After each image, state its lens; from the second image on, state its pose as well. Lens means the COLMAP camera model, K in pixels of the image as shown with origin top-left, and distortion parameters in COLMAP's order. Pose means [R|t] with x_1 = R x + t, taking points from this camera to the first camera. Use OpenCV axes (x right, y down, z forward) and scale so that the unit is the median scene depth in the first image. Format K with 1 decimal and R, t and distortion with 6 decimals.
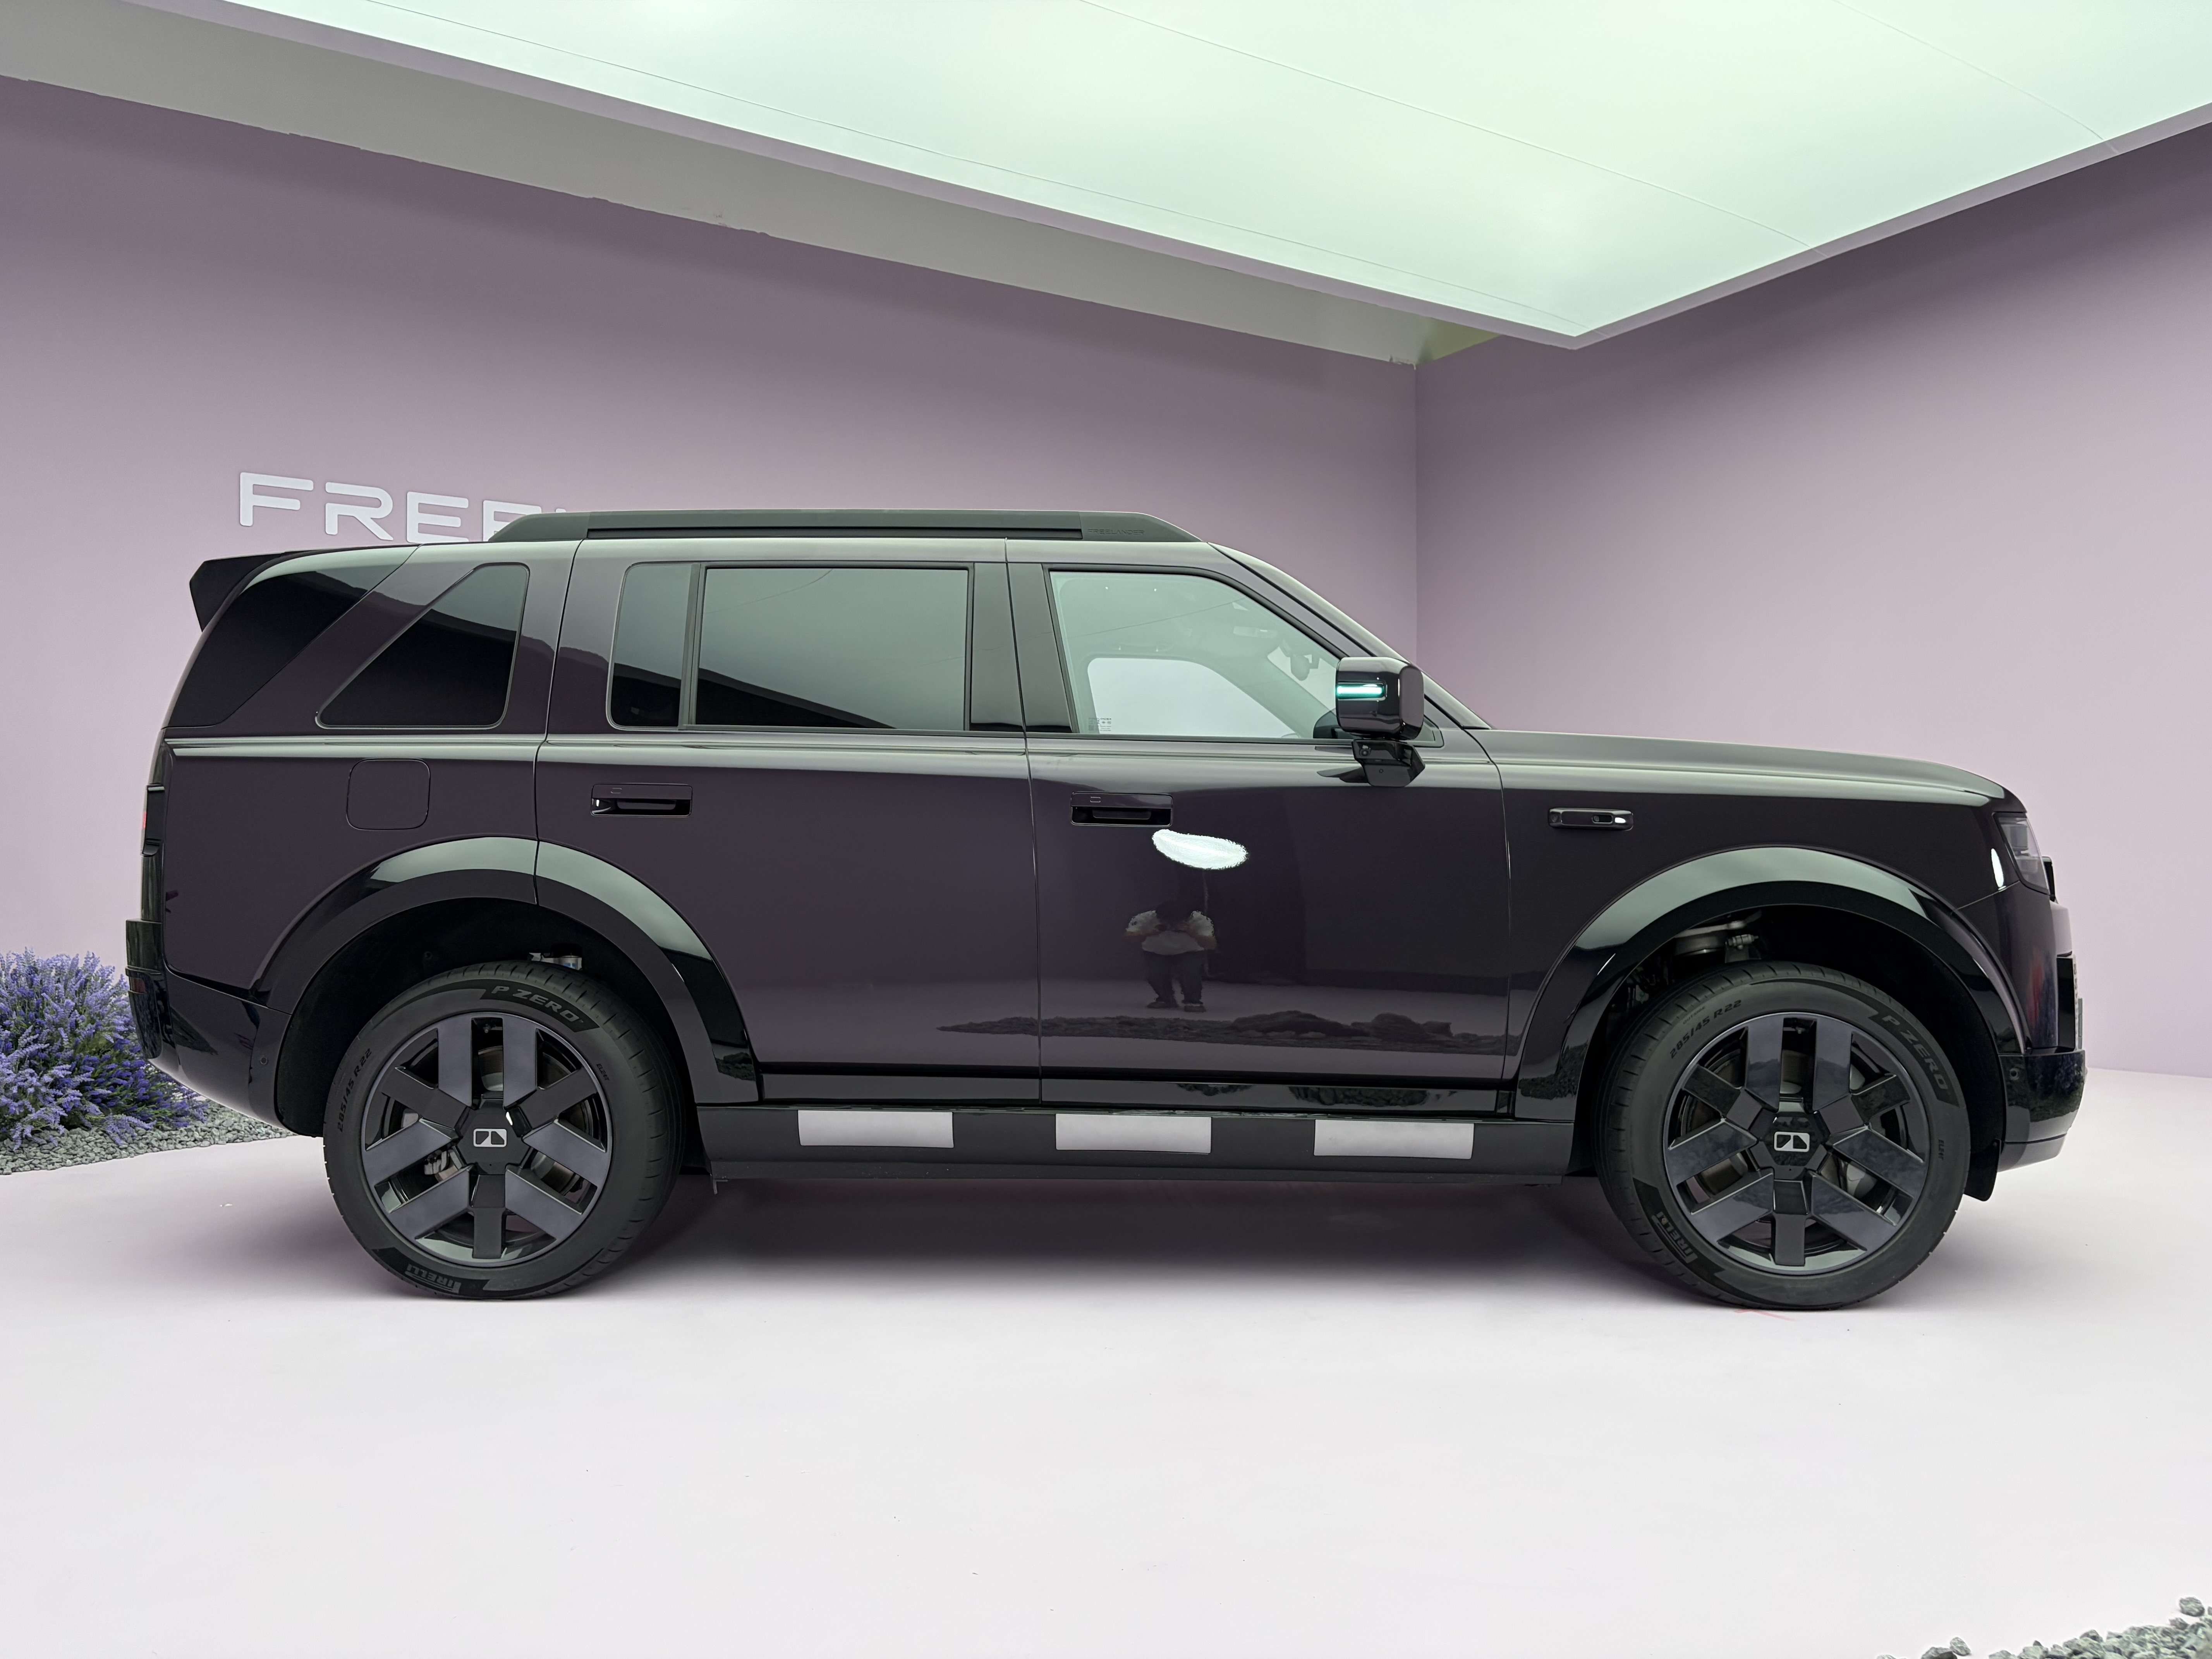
lens RADIAL K [[1662.8, 0, 1104.4], [0, 1662.8, 829.7], [0, 0, 1]] dist [0.020416, -0.013006]
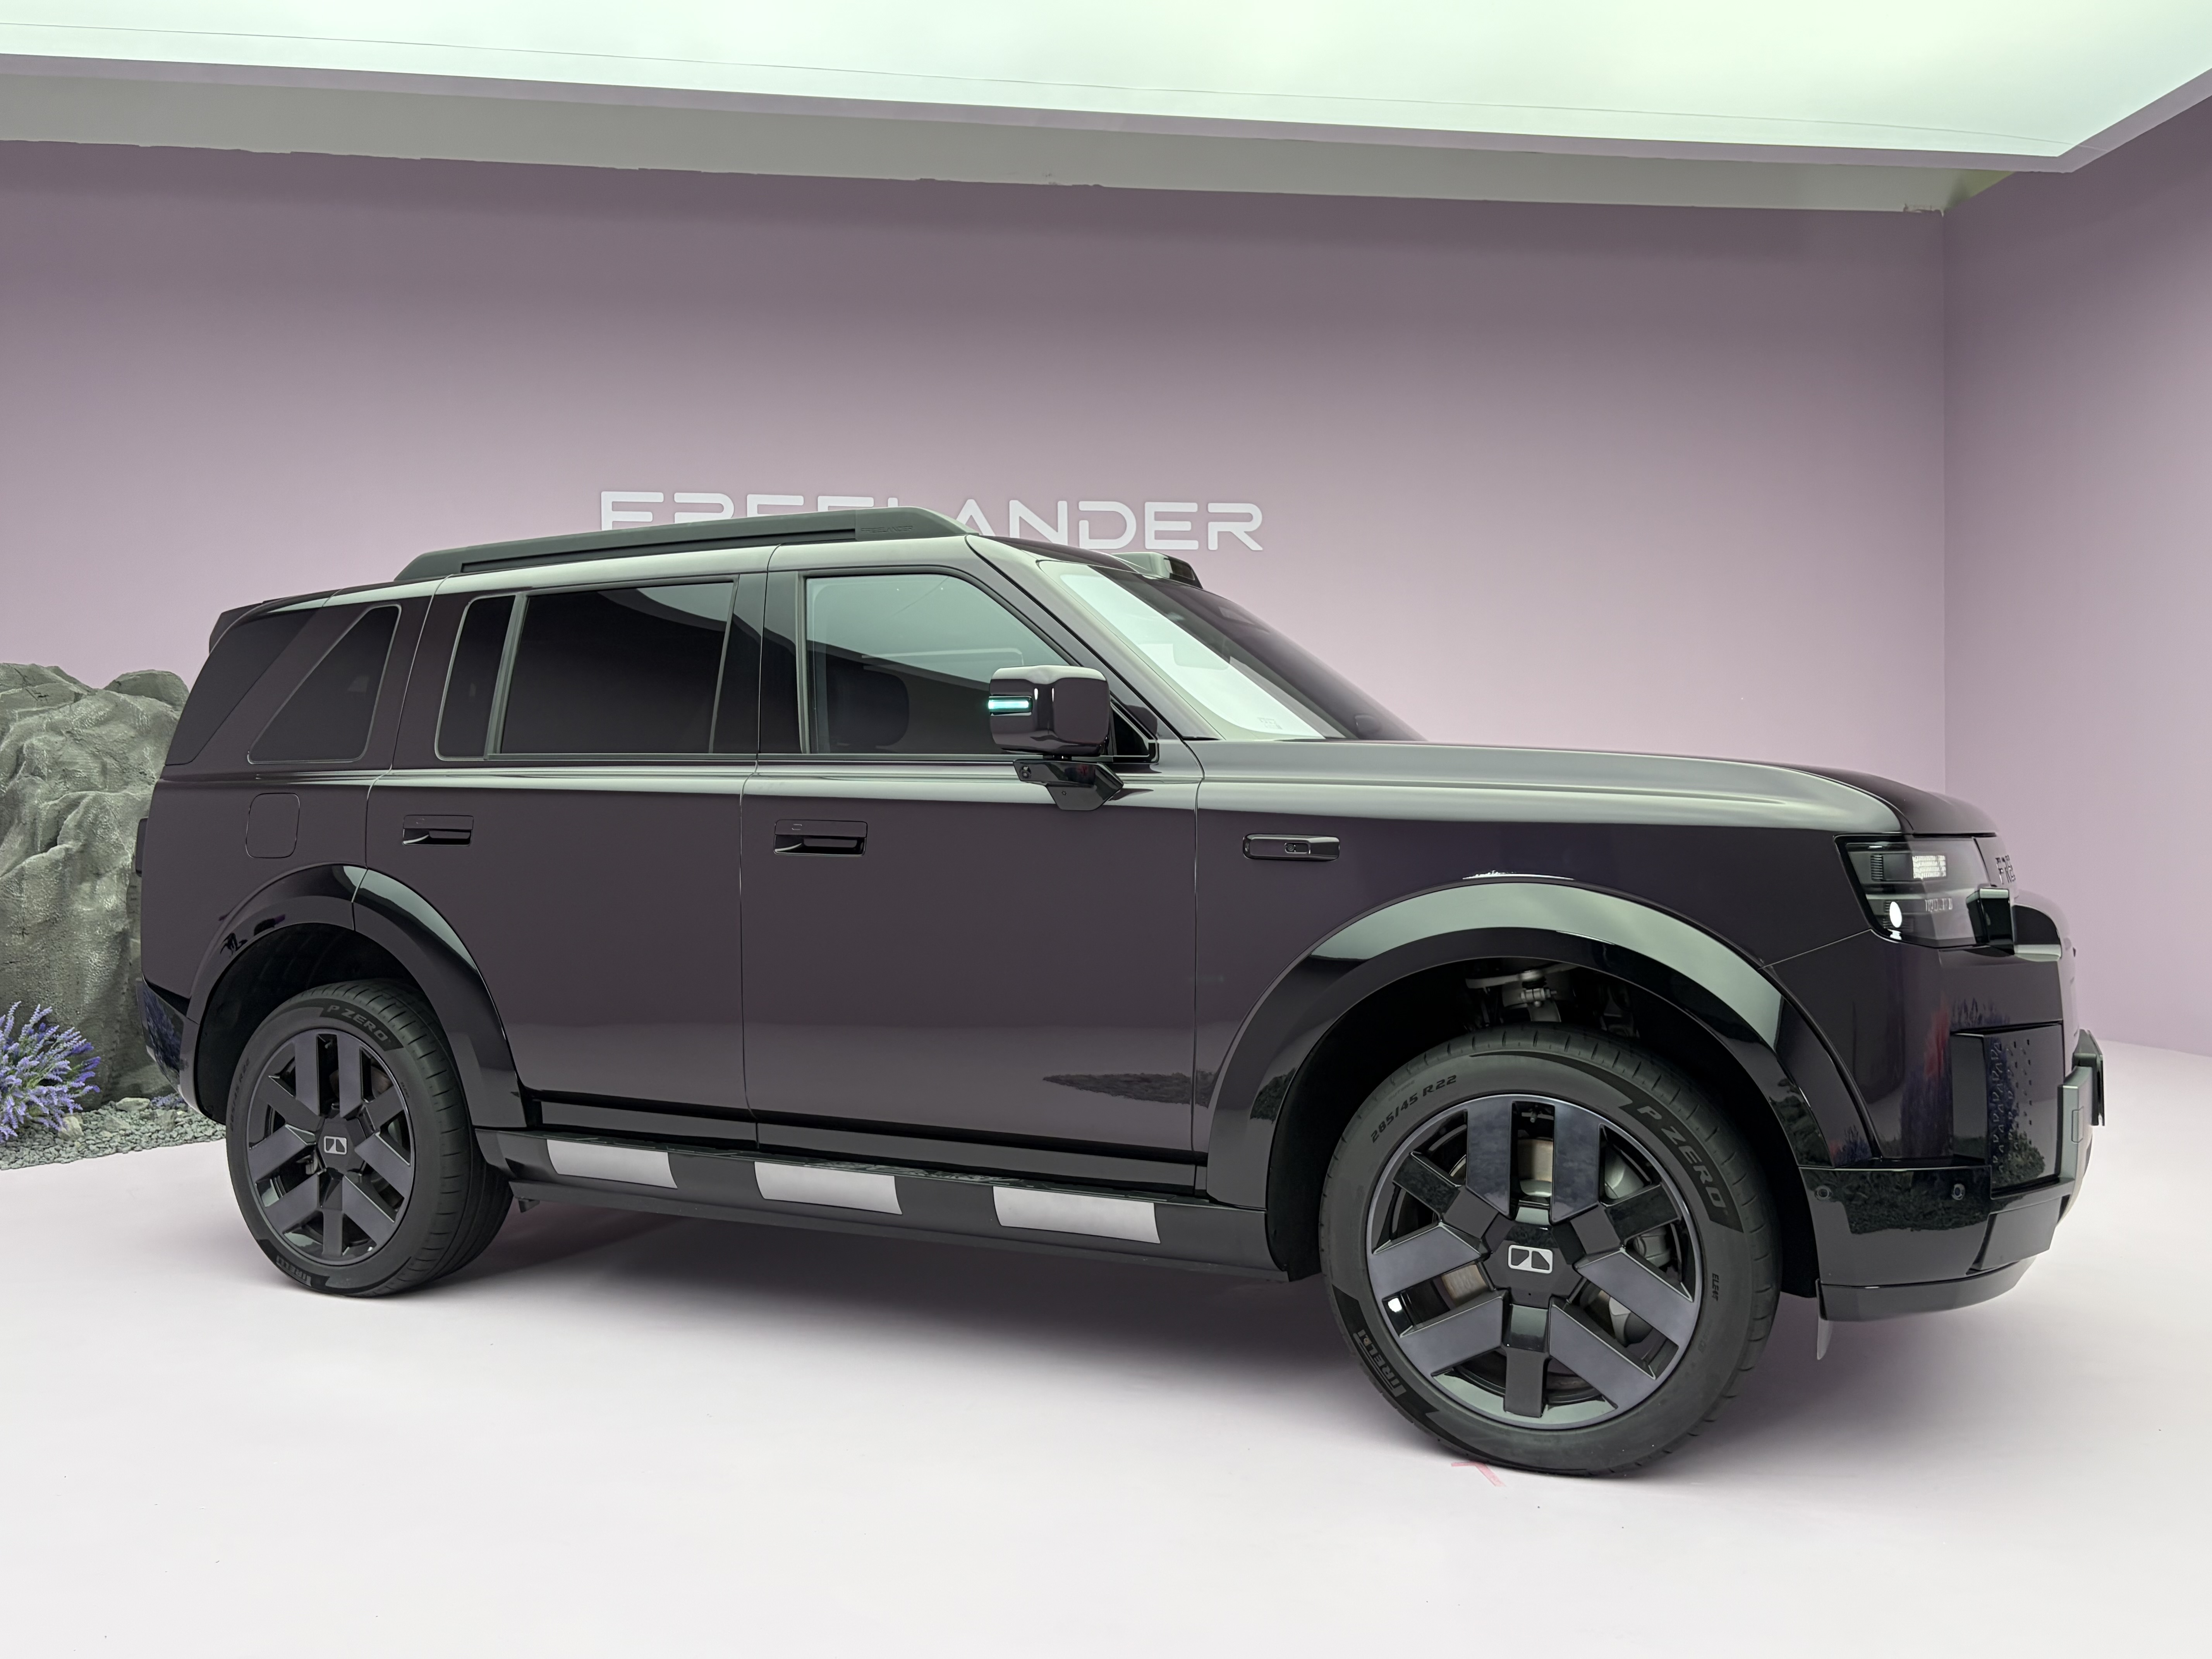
lens RADIAL K [[1787.8, 0, 1095.7], [0, 1787.8, 837.5], [0, 0, 1]] dist [0.025509, -0.030889]
pose [[0.912881, -0.005537, -0.408187, 0.560415], [0.018136, 0.999471, 0.027002, -0.036430], [0.407822, -0.032053, 0.912499, 0.152392]]
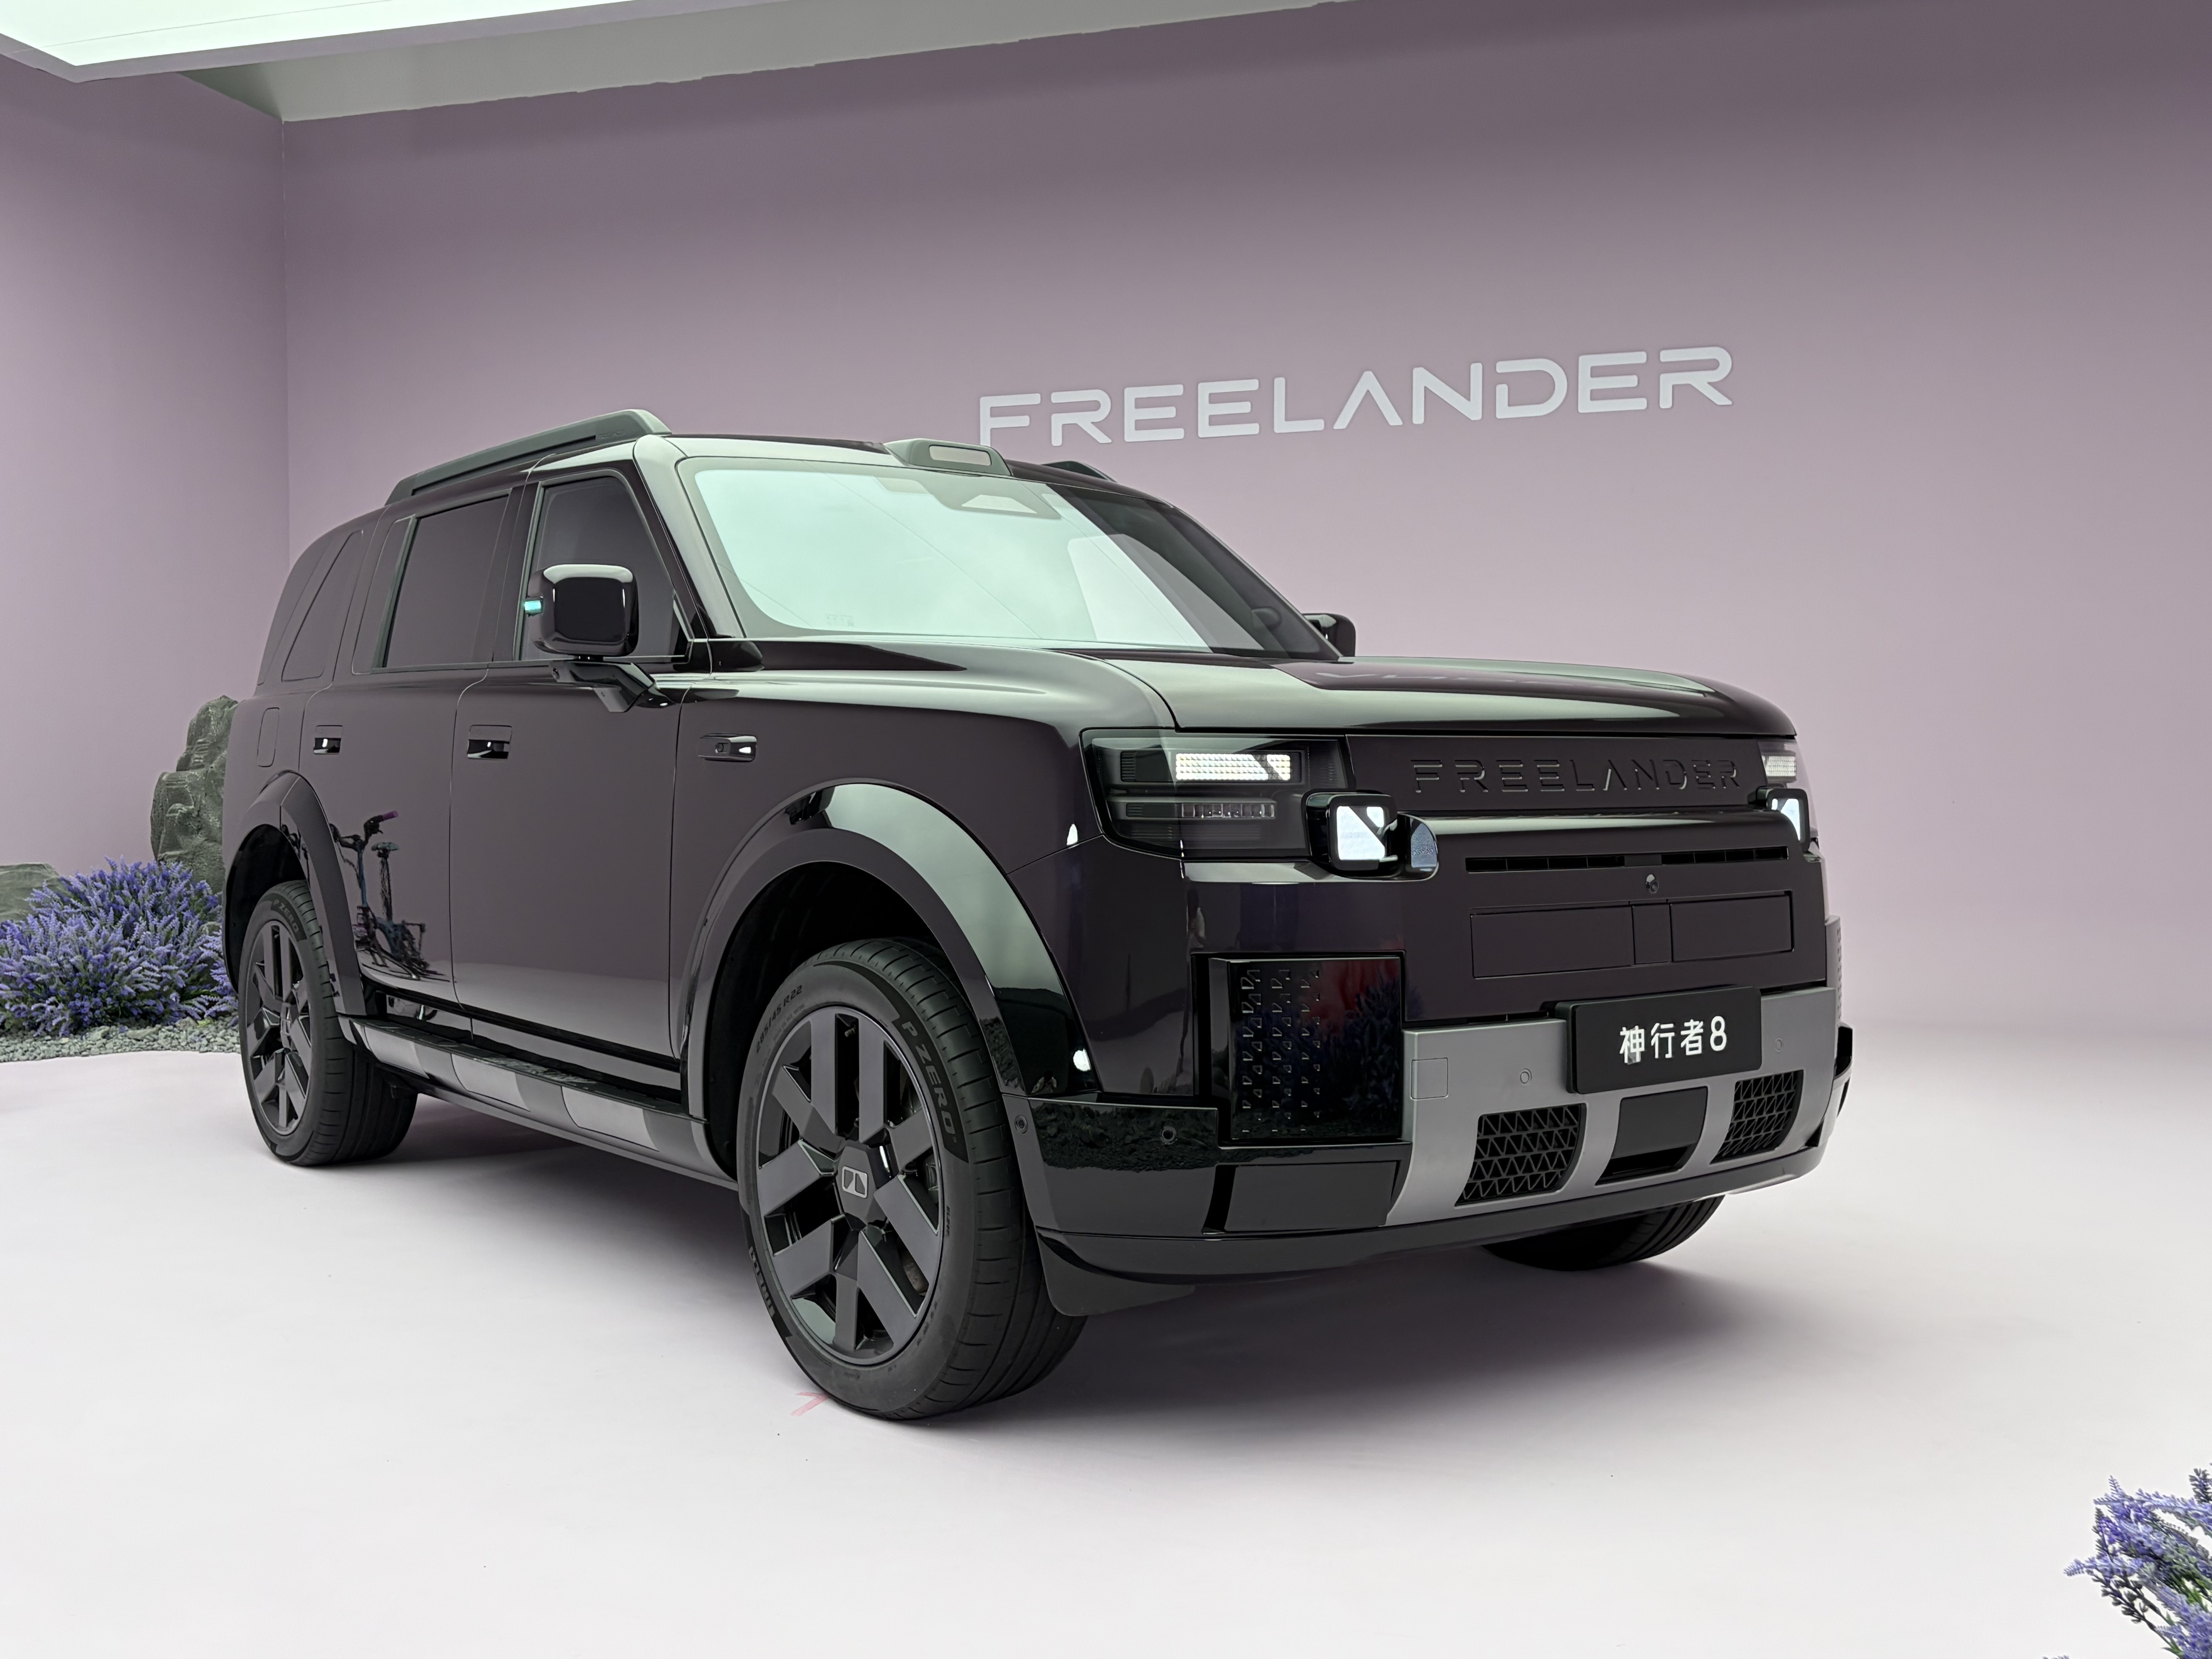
lens RADIAL K [[2135.5, 0, 1105.9], [0, 2135.5, 829.4], [0, 0, 1]] dist [0.022233, 0.000000]
pose [[0.646141, 0.010806, -0.763142, 1.169469], [0.027269, 0.998935, 0.037232, 0.001168], [0.762731, -0.044867, 0.645158, 0.481478]]
